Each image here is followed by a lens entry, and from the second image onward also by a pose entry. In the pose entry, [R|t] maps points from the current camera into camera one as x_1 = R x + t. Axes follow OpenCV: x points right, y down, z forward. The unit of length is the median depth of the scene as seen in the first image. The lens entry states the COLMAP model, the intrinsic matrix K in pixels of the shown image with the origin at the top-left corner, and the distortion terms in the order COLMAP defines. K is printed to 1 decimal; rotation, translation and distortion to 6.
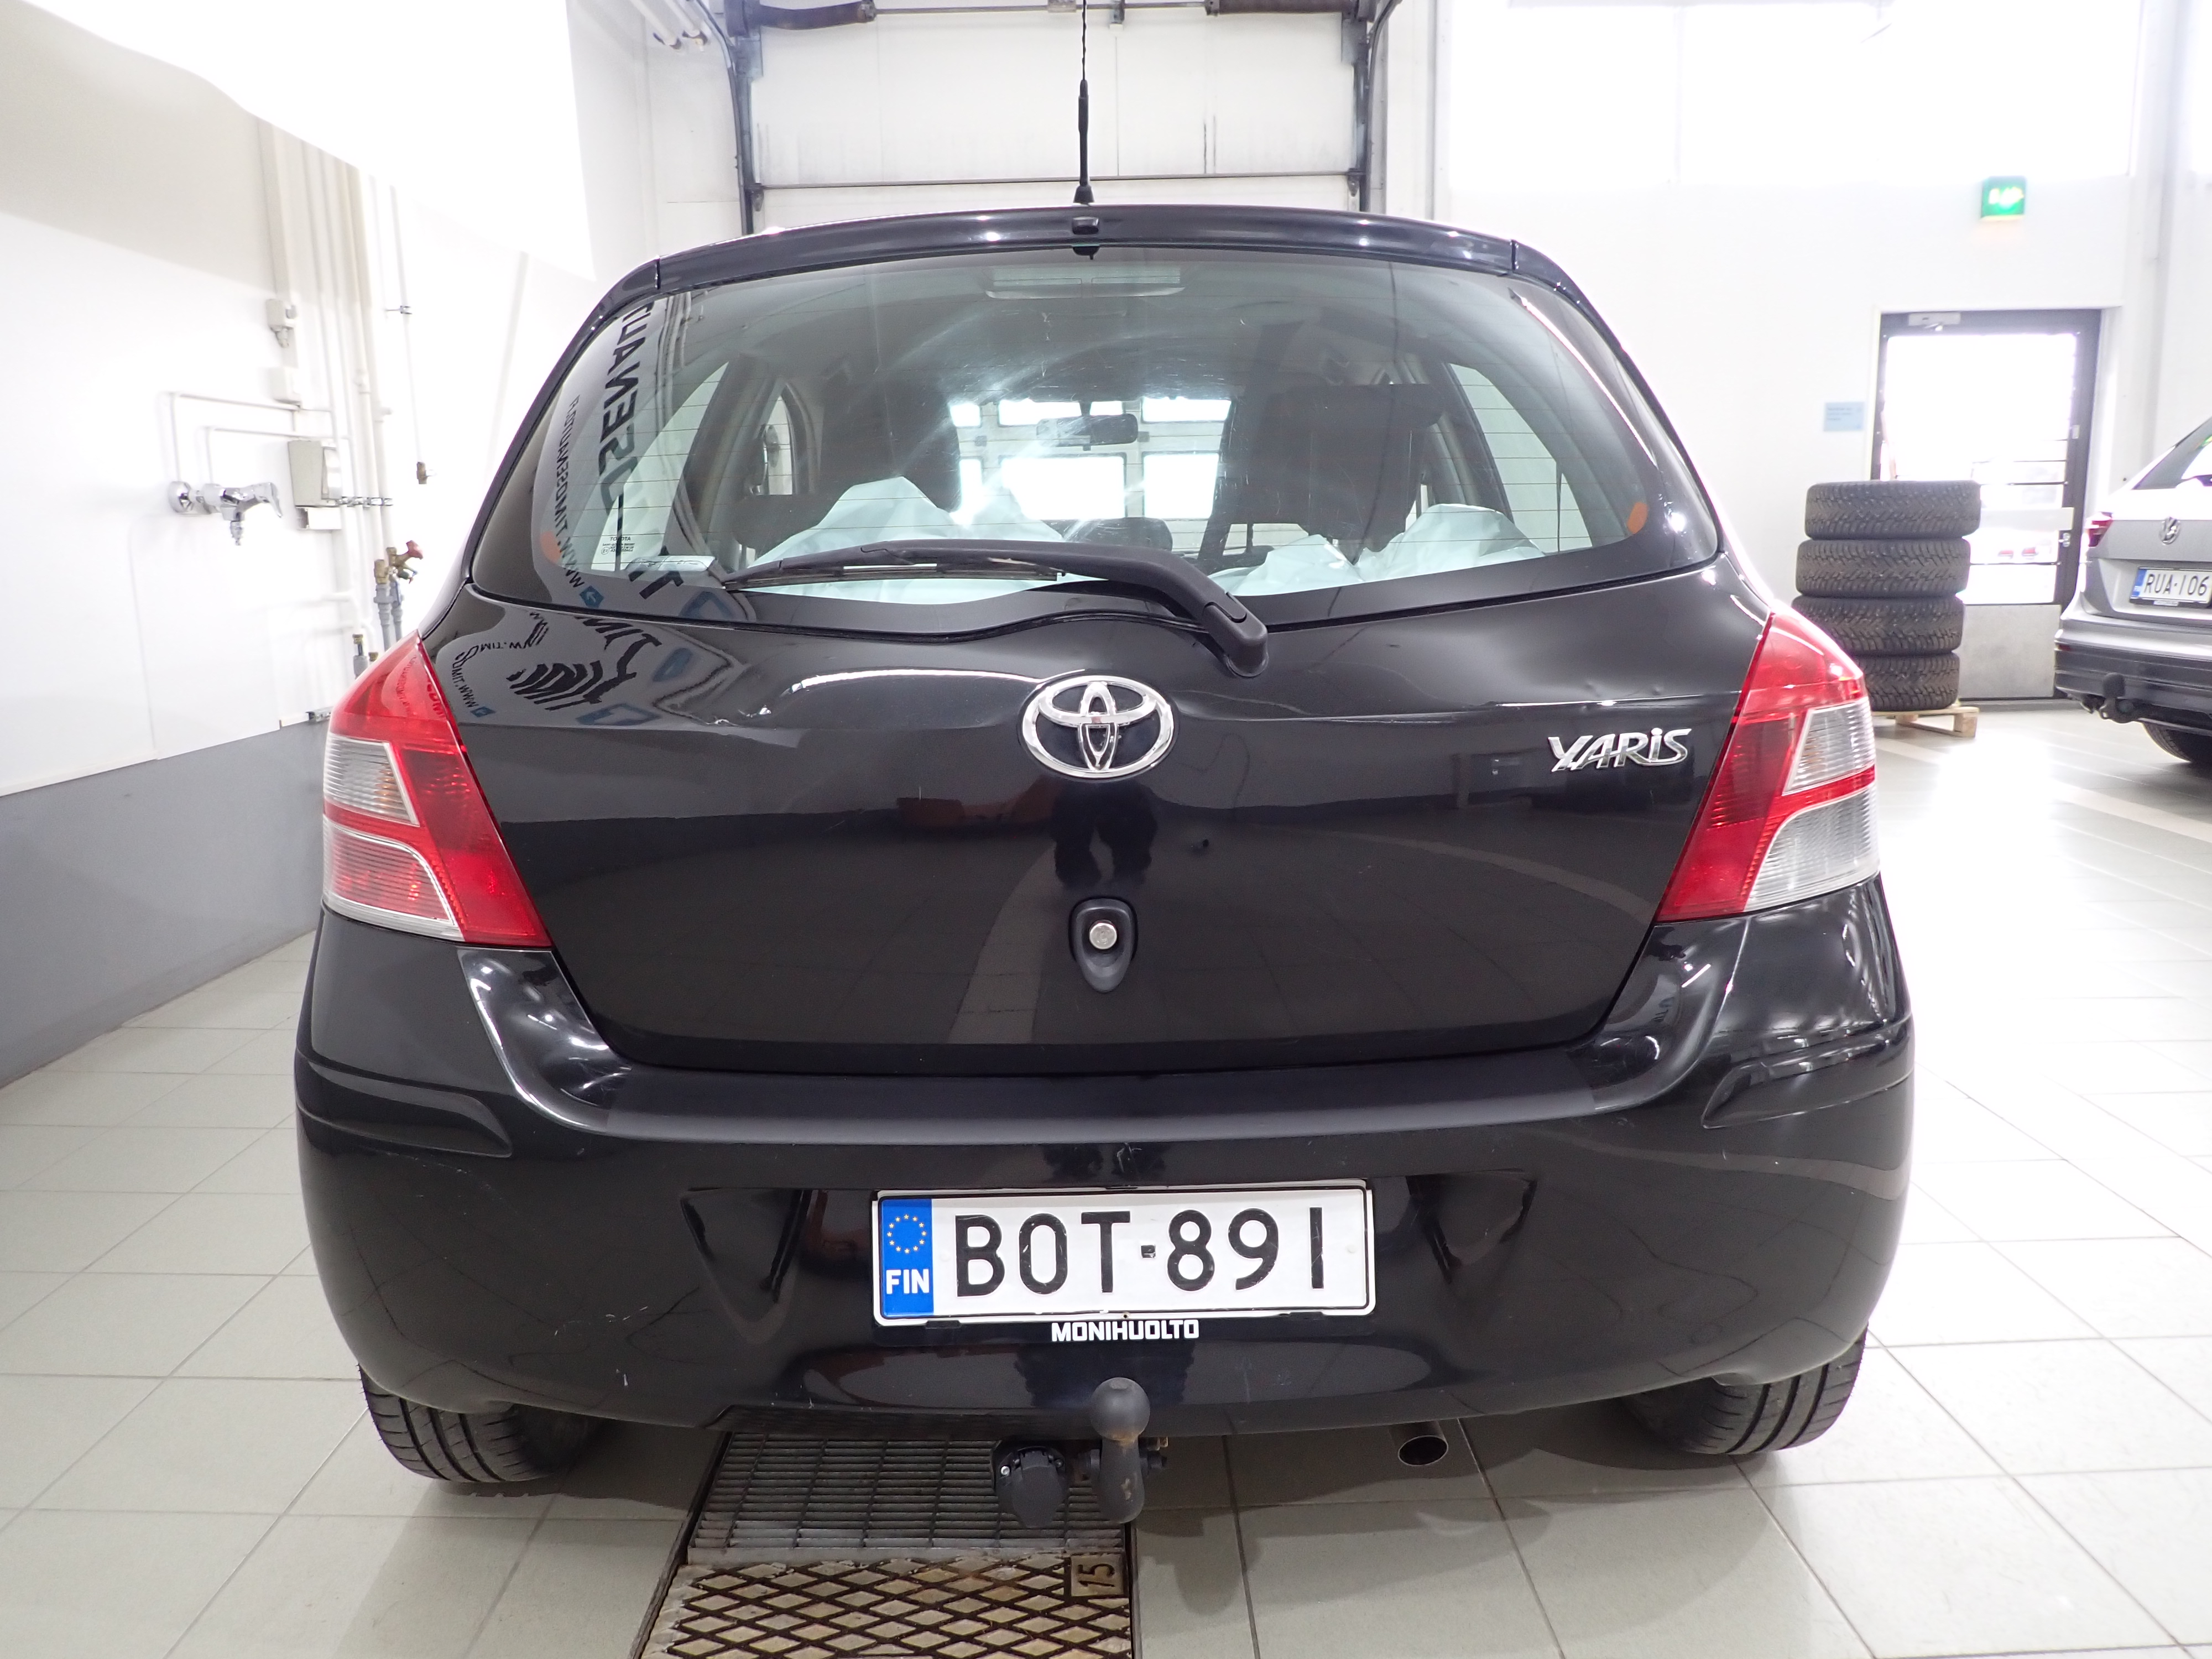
lens RADIAL K [[1628.7, 0, 1089.6], [0, 1628.7, 837.6], [0, 0, 1]] dist [0.003387, -0.000701]
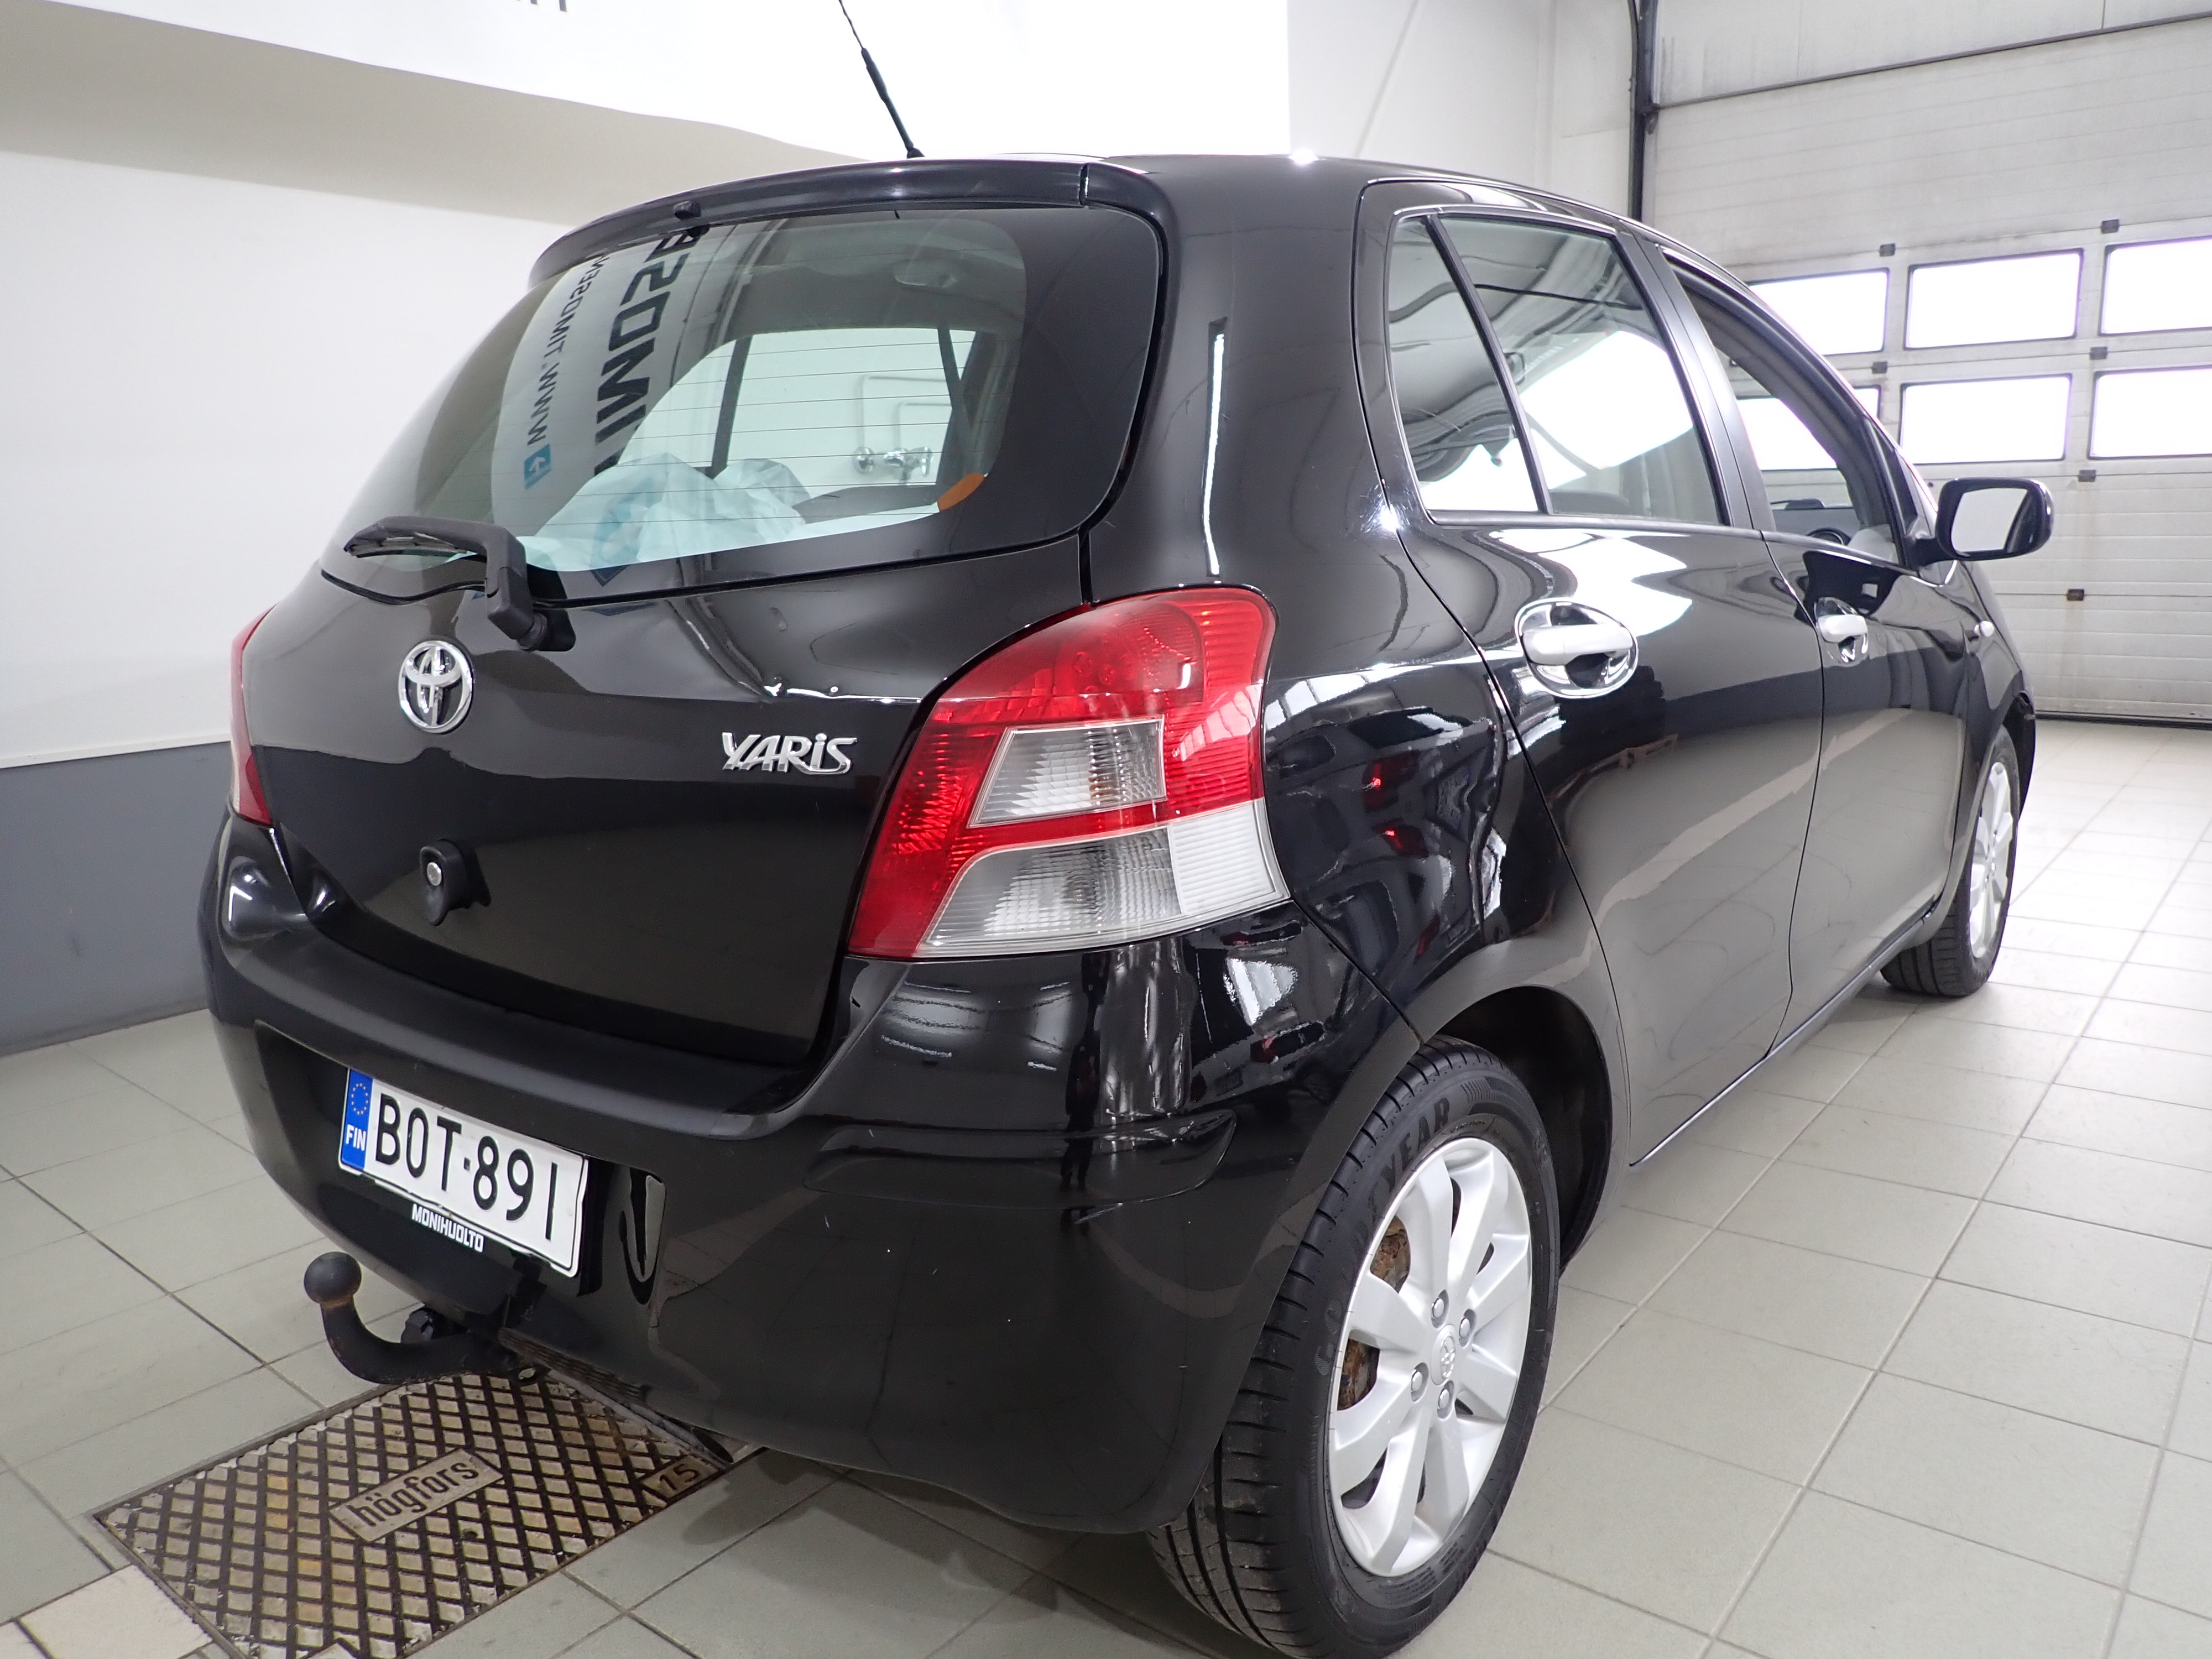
lens RADIAL K [[1628.7, 0, 1089.6], [0, 1628.7, 837.6], [0, 0, 1]] dist [0.003387, -0.000701]
pose [[0.771018, 0.127556, -0.623907, 1.025541], [-0.105111, 0.991787, 0.072873, -0.091227], [0.628078, 0.009393, 0.778093, 0.402348]]
